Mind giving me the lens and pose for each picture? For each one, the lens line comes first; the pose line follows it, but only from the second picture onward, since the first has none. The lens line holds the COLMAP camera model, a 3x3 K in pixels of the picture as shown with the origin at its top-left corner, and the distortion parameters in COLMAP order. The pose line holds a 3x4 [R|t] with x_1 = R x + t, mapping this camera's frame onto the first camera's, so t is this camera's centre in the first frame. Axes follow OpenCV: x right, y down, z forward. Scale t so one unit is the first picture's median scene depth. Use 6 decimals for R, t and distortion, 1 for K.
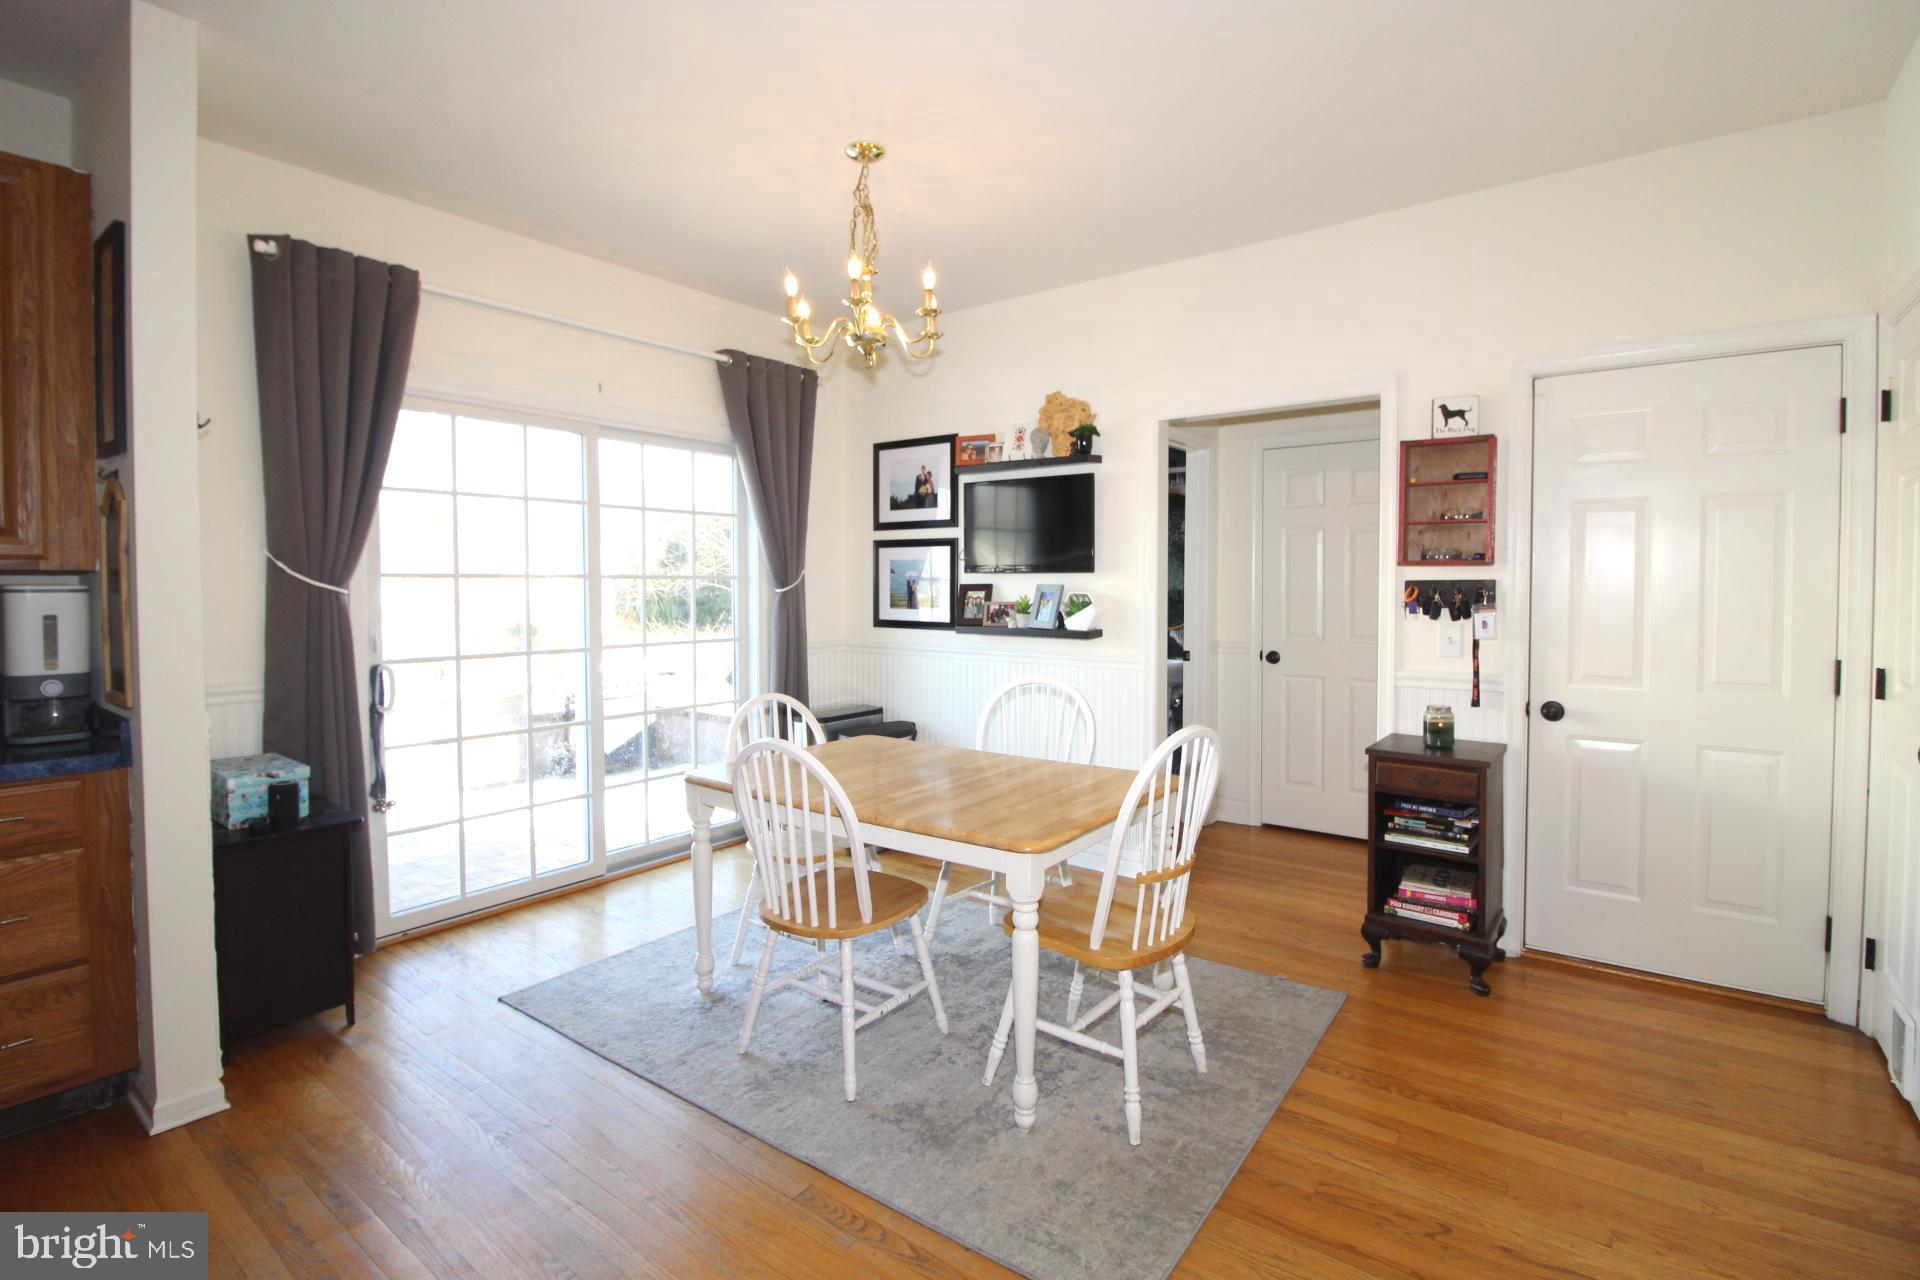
lens RADIAL K [[885.3, 0, 961.6], [0, 885.3, 607.1], [0, 0, 1]] dist [-0.013269, -0.000524]
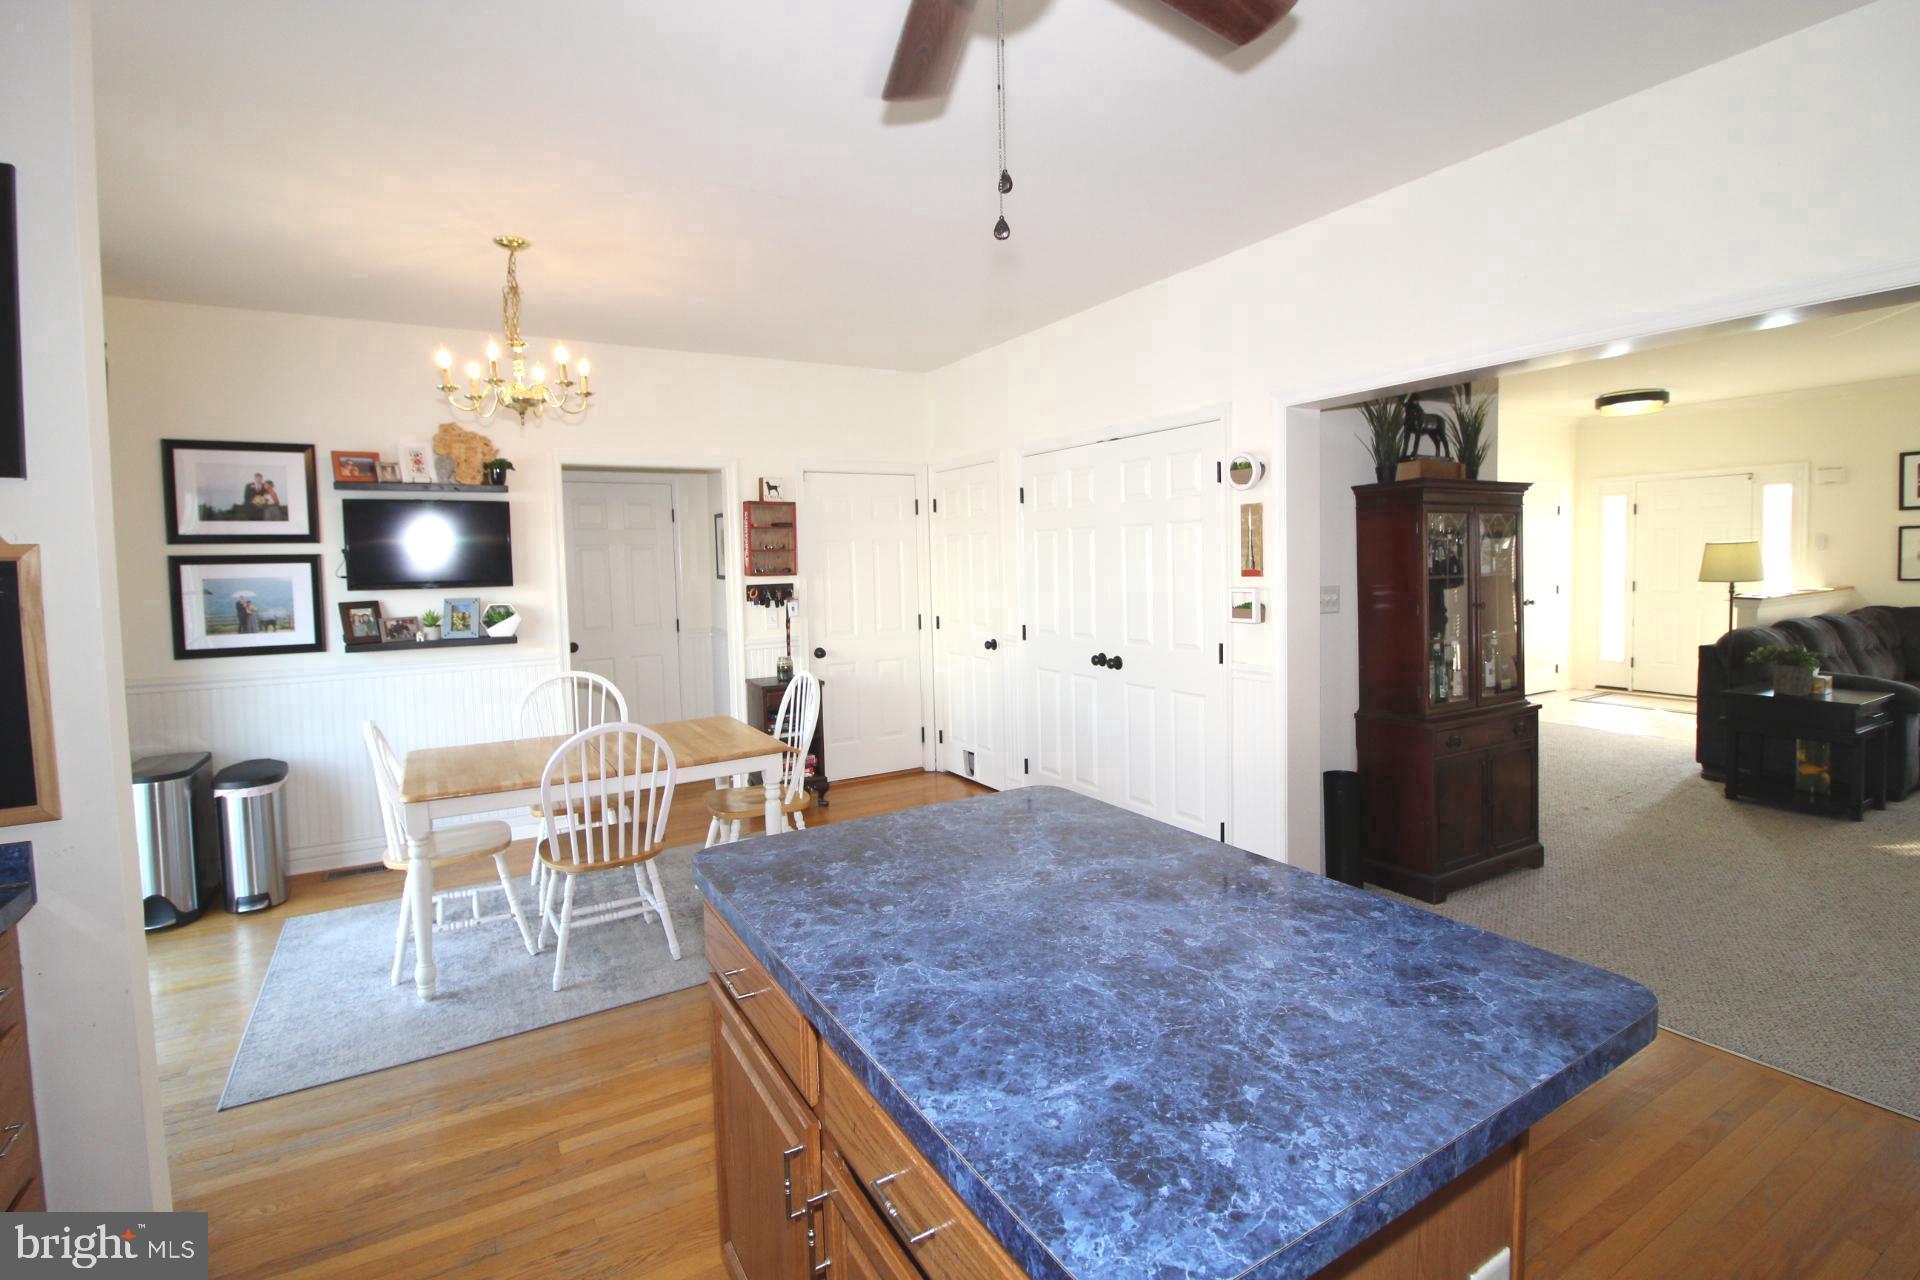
lens RADIAL K [[885.3, 0, 961.6], [0, 885.3, 607.1], [0, 0, 1]] dist [-0.013269, -0.000524]
pose [[0.390875, -0.054724, 0.918816, -0.670215], [0.049978, 0.998020, 0.038181, -0.025364], [-0.919086, 0.030997, 0.392836, -0.005785]]
